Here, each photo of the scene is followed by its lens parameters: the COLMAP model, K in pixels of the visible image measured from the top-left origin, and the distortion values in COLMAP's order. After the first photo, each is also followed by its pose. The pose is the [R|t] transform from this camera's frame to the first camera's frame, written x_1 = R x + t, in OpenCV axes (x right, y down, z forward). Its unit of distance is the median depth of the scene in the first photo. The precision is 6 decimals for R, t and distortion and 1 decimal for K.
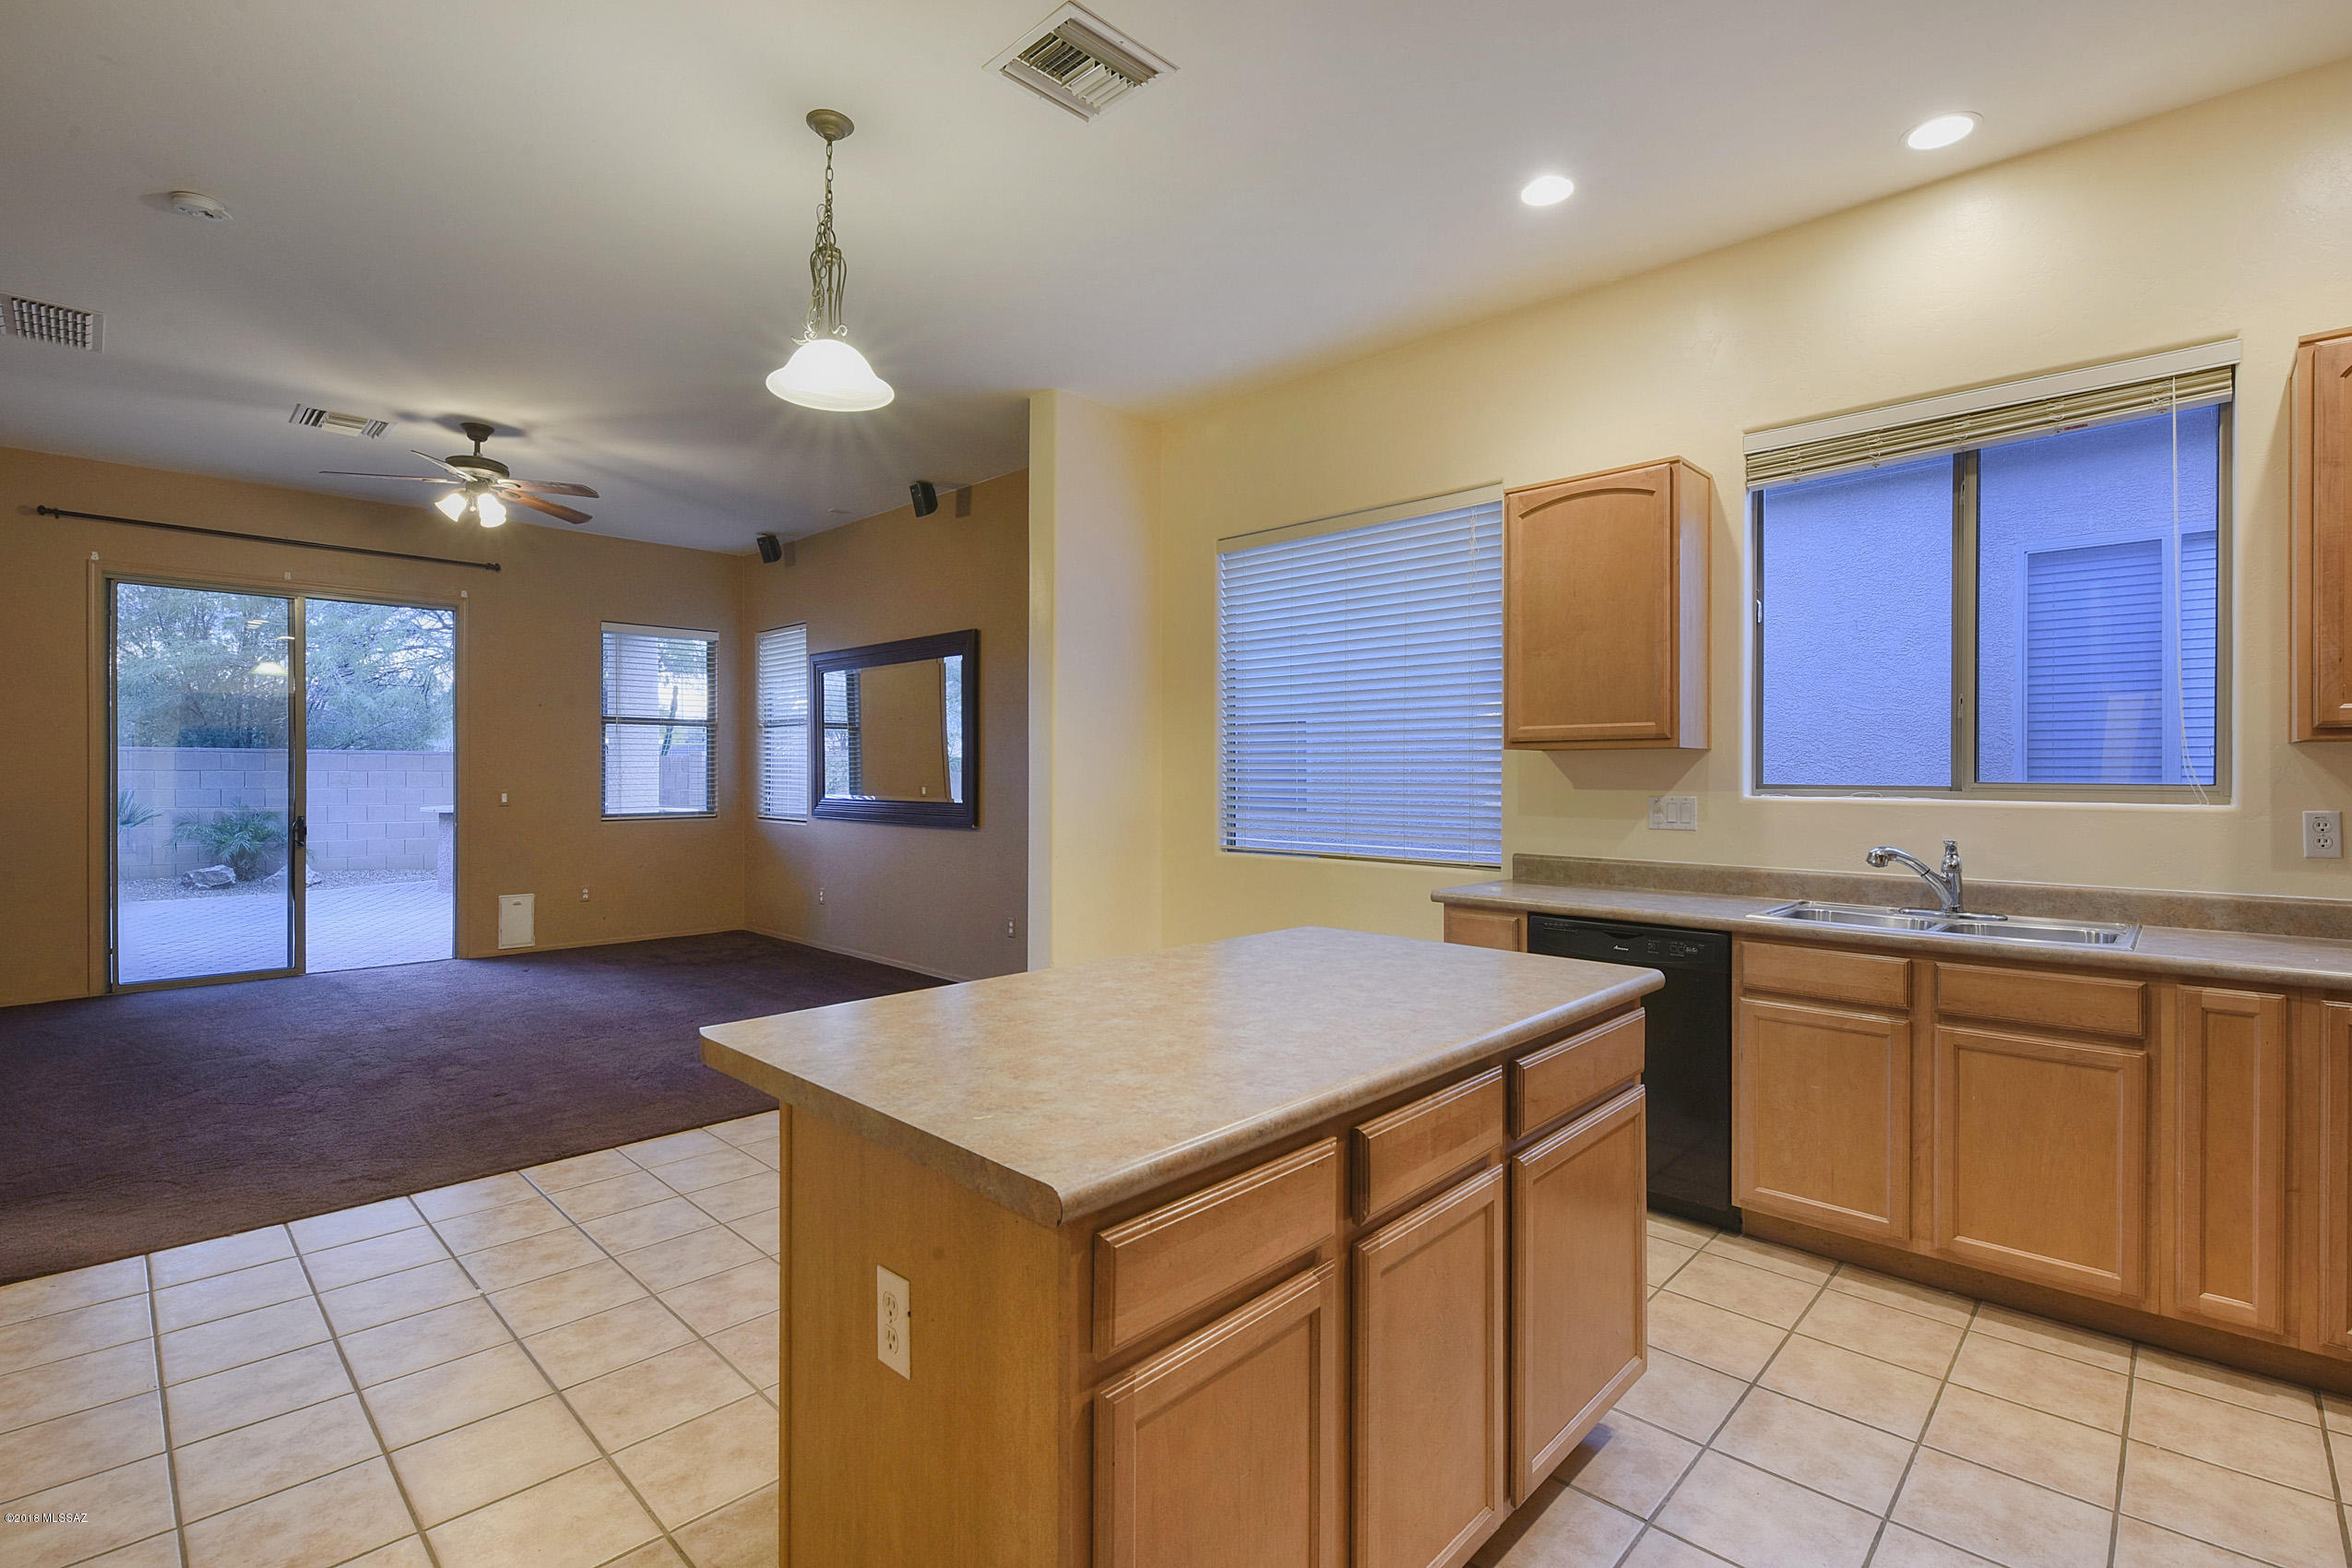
lens RADIAL K [[1045.0, 0, 1139.8], [0, 1045.0, 776.8], [0, 0, 1]] dist [0.002342, -0.015940]
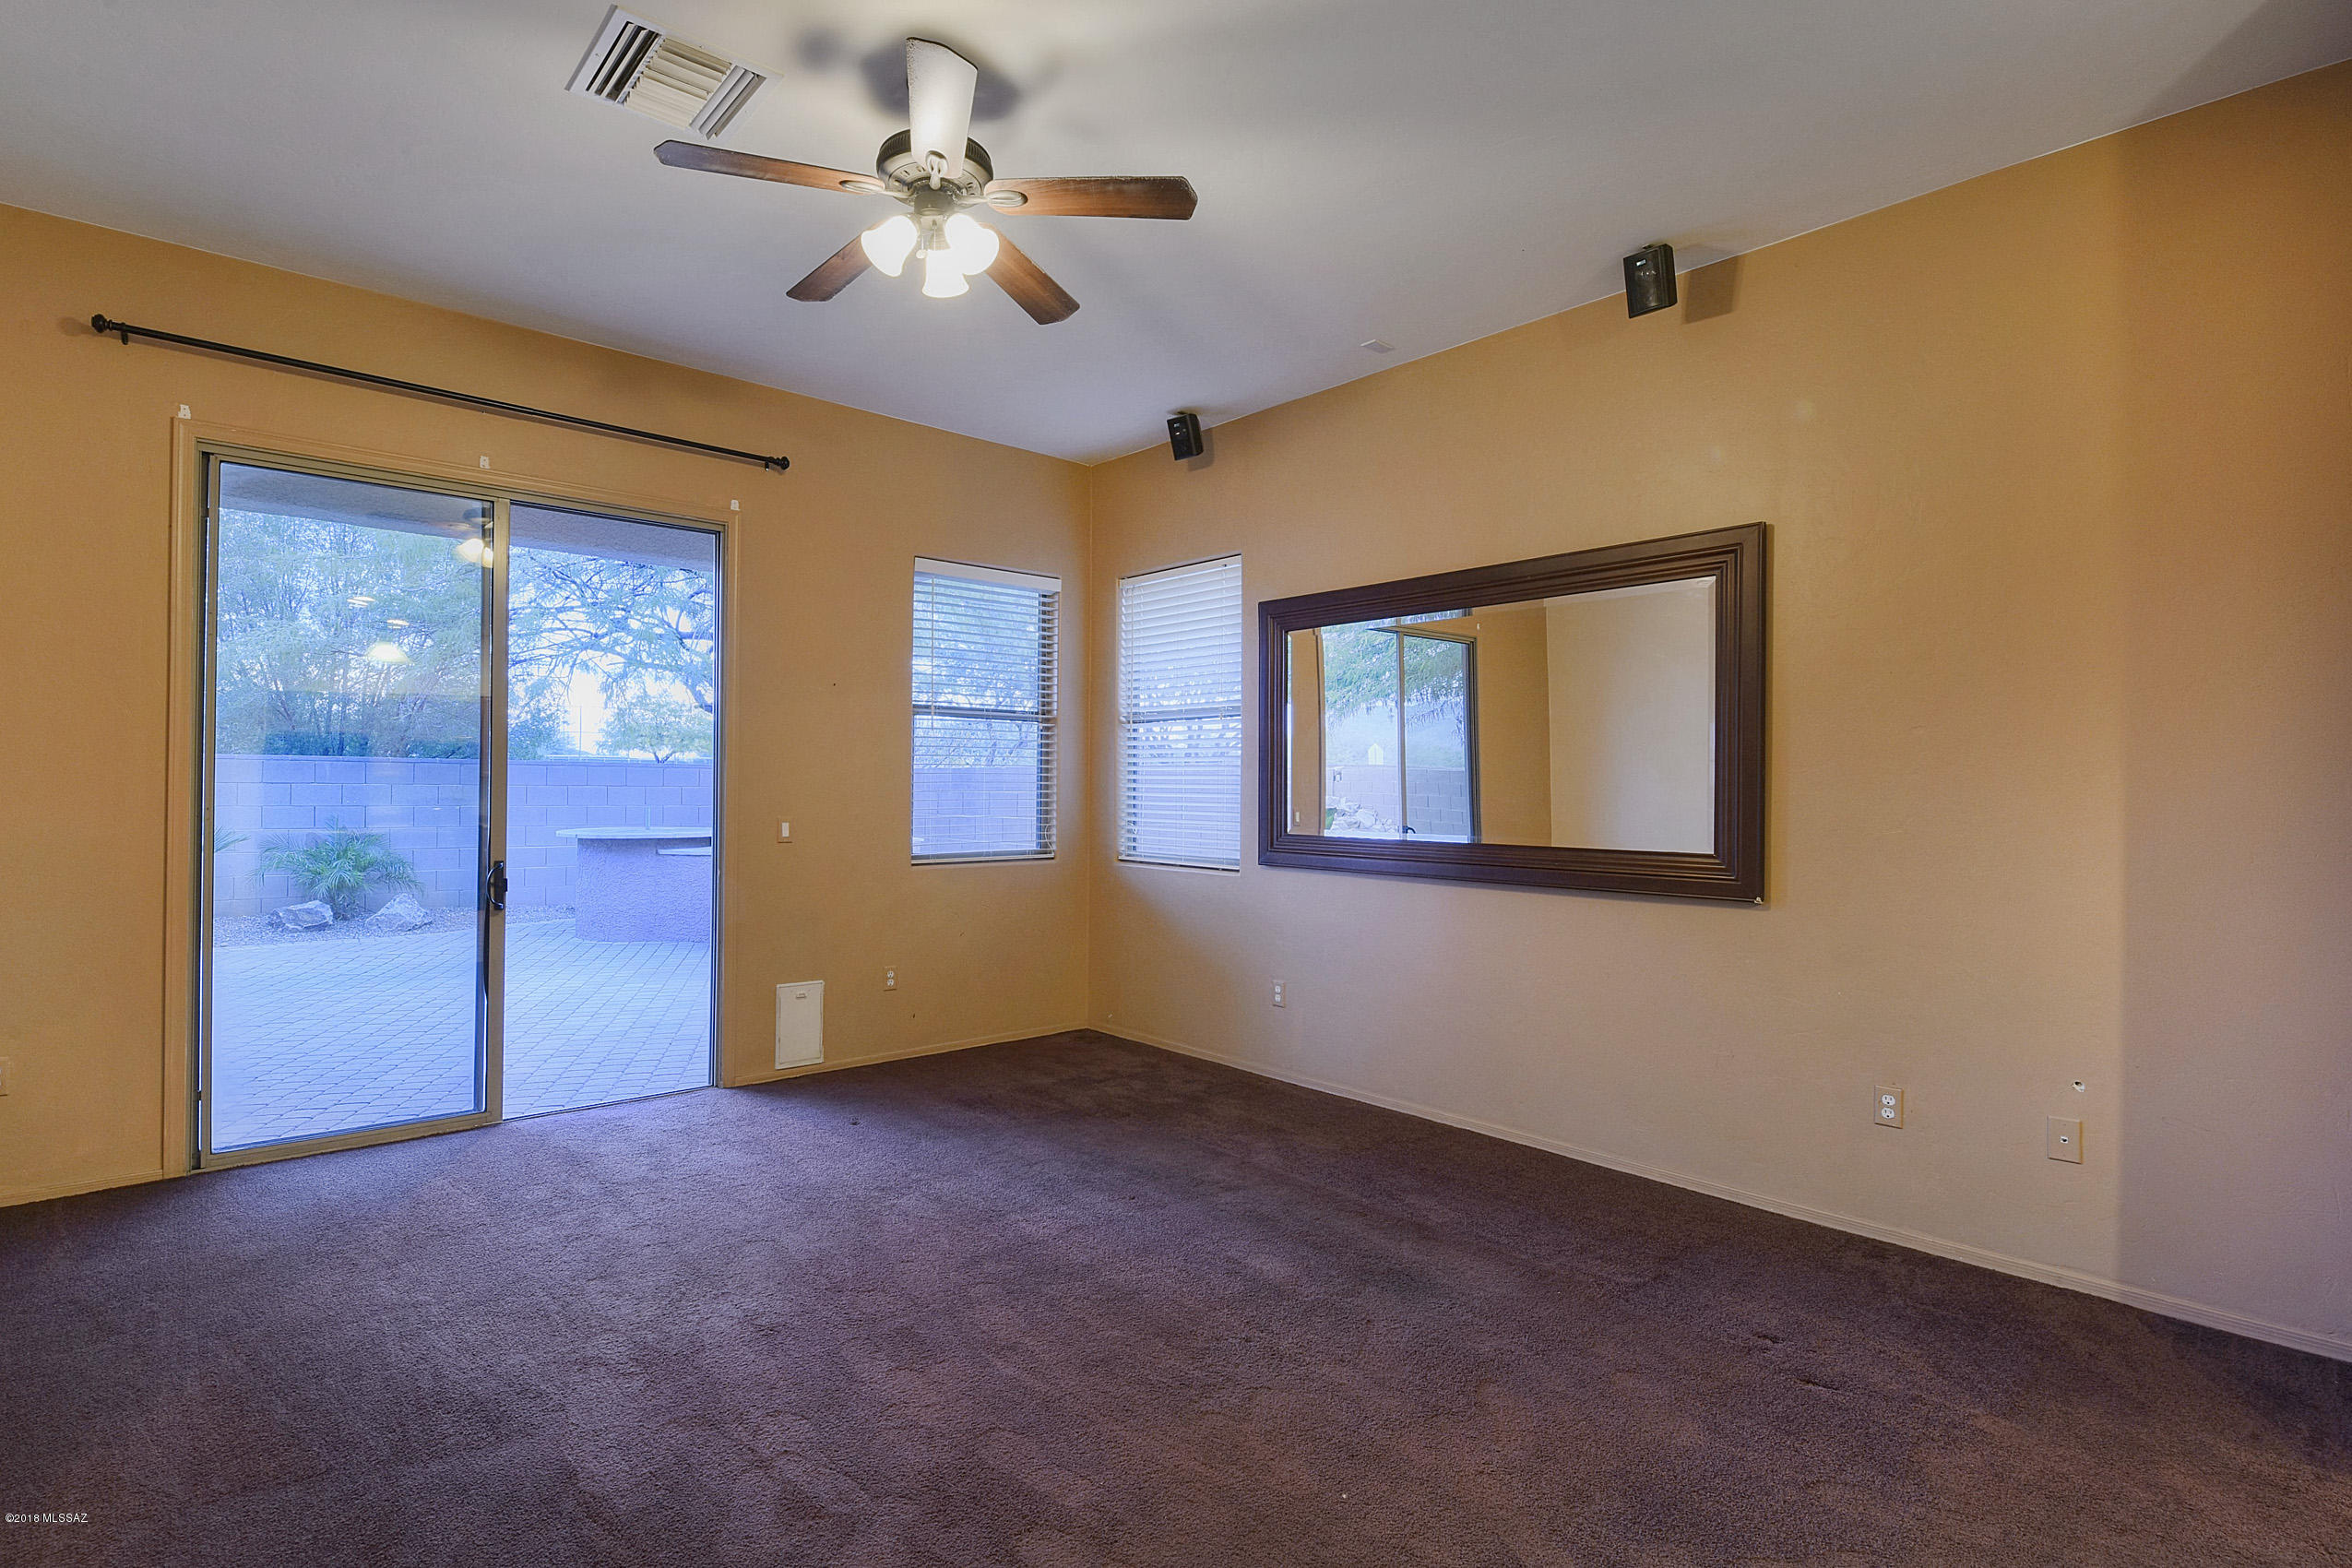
lens RADIAL K [[1110.6, 0, 1110.8], [0, 1110.6, 781.0], [0, 0, 1]] dist [-0.001874, -0.017345]
pose [[0.996670, 0.005631, -0.081343, -0.351271], [-0.006672, 0.999899, -0.012542, -0.002086], [0.081265, 0.013043, 0.996607, 0.339290]]
